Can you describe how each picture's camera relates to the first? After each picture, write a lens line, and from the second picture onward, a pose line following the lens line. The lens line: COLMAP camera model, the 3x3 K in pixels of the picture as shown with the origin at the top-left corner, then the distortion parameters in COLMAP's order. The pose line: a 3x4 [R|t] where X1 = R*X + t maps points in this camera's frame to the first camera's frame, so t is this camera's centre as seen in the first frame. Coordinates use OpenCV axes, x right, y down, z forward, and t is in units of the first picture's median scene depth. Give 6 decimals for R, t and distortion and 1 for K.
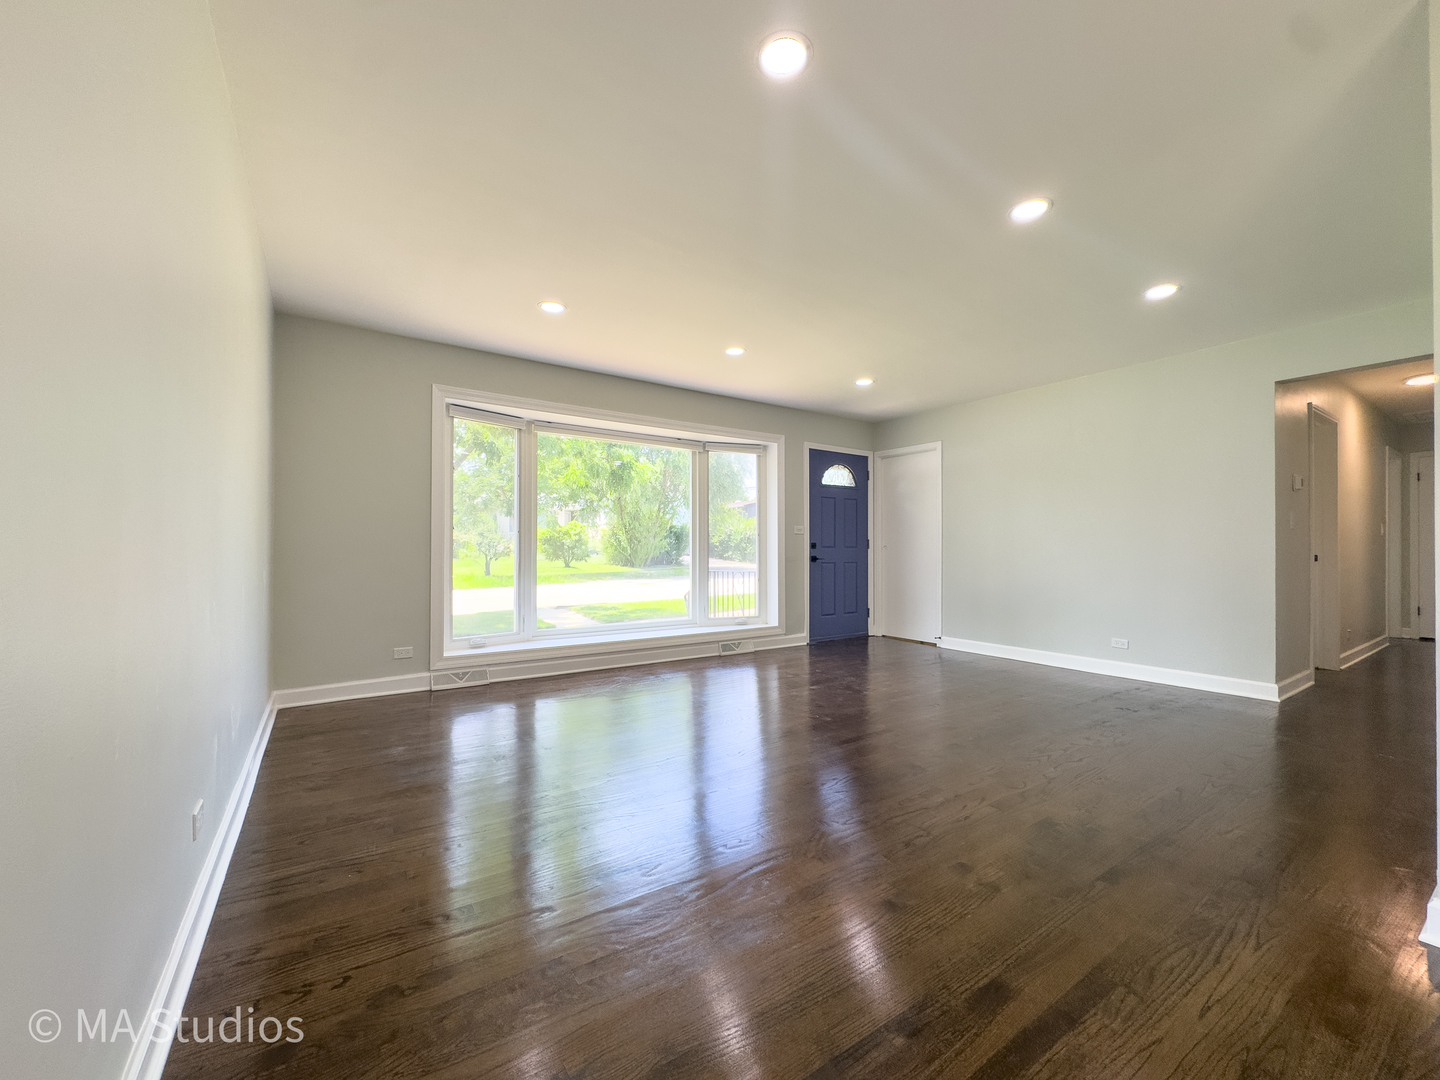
lens RADIAL K [[574.8, 0, 711.4], [0, 574.8, 541.8], [0, 0, 1]] dist [0.003267, 0.000230]
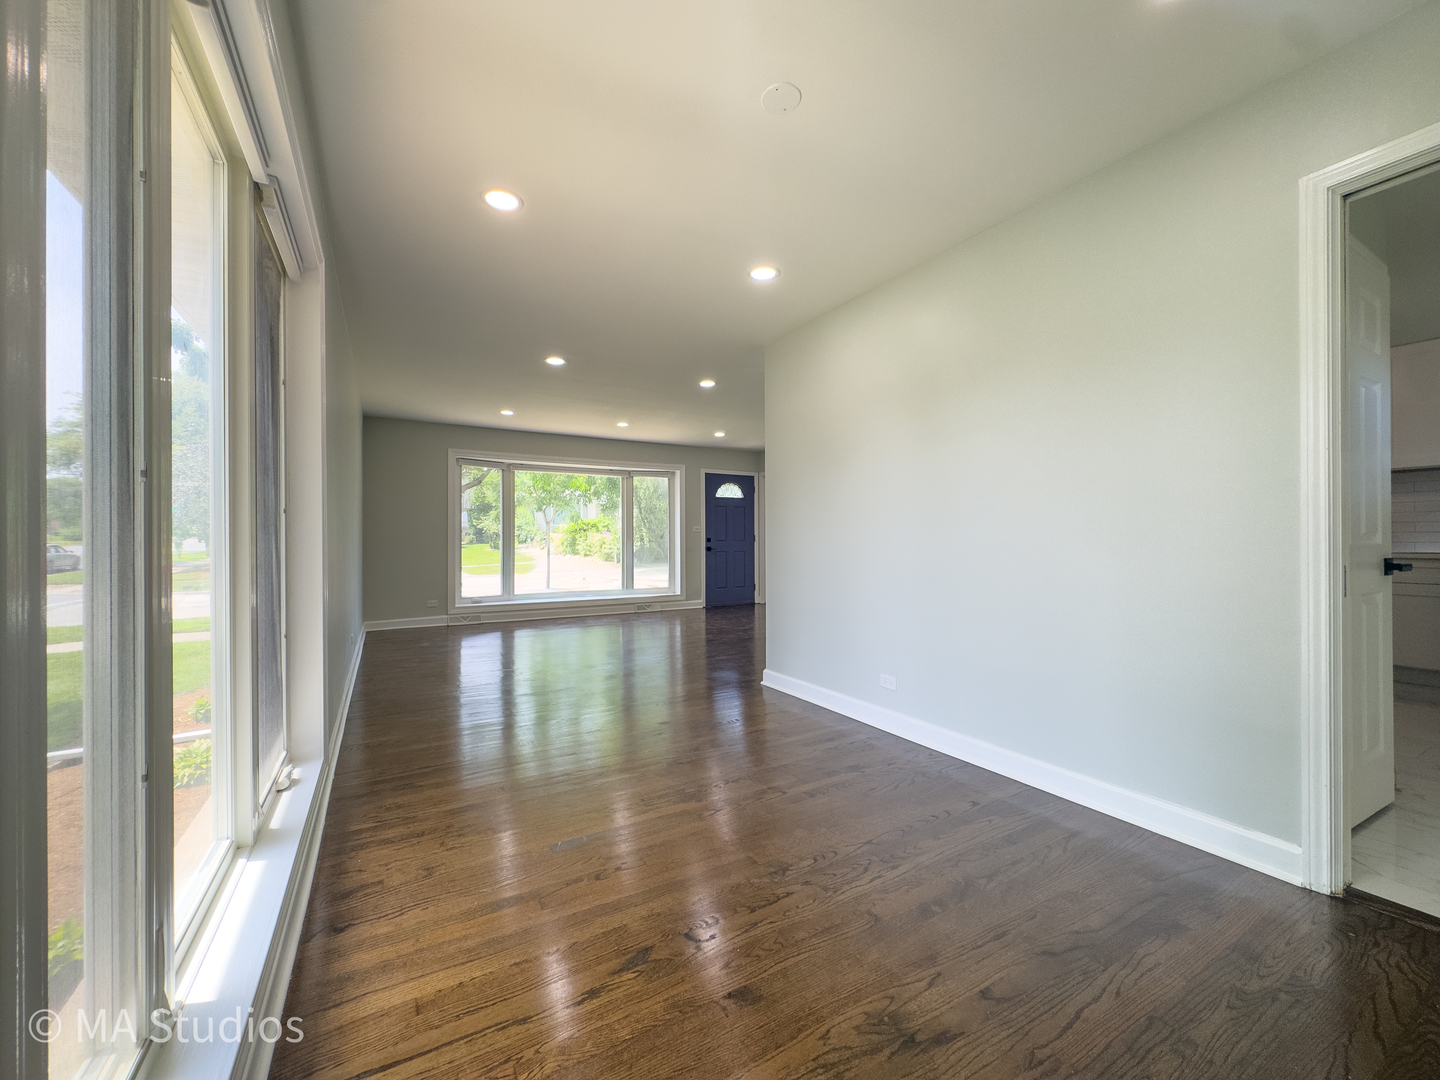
lens RADIAL K [[574.8, 0, 711.4], [0, 574.8, 541.8], [0, 0, 1]] dist [0.003267, 0.000230]
pose [[0.997182, -0.003785, -0.074920, 0.305589], [0.005116, 0.999832, 0.017582, -0.014532], [0.074841, -0.017916, 0.997034, -0.468071]]
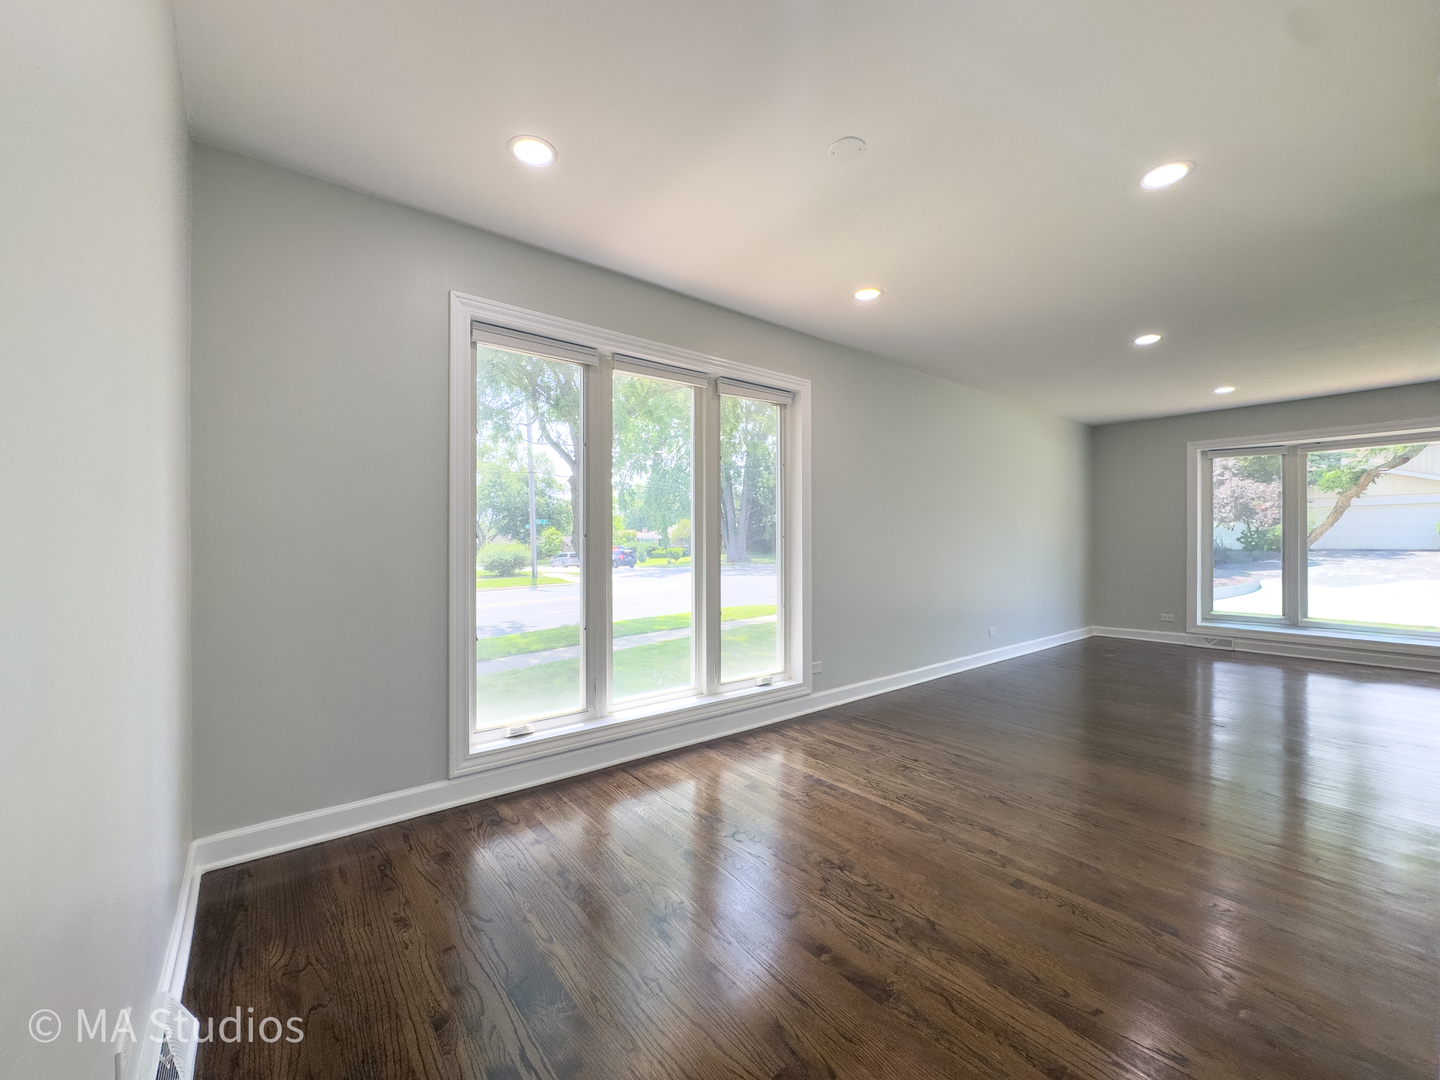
lens RADIAL K [[574.8, 0, 711.4], [0, 574.8, 541.8], [0, 0, 1]] dist [0.003267, 0.000230]
pose [[0.076216, -0.006771, -0.997068, 0.656074], [0.017677, 0.999829, -0.005438, -0.020455], [0.996935, -0.017211, 0.076323, -0.250641]]
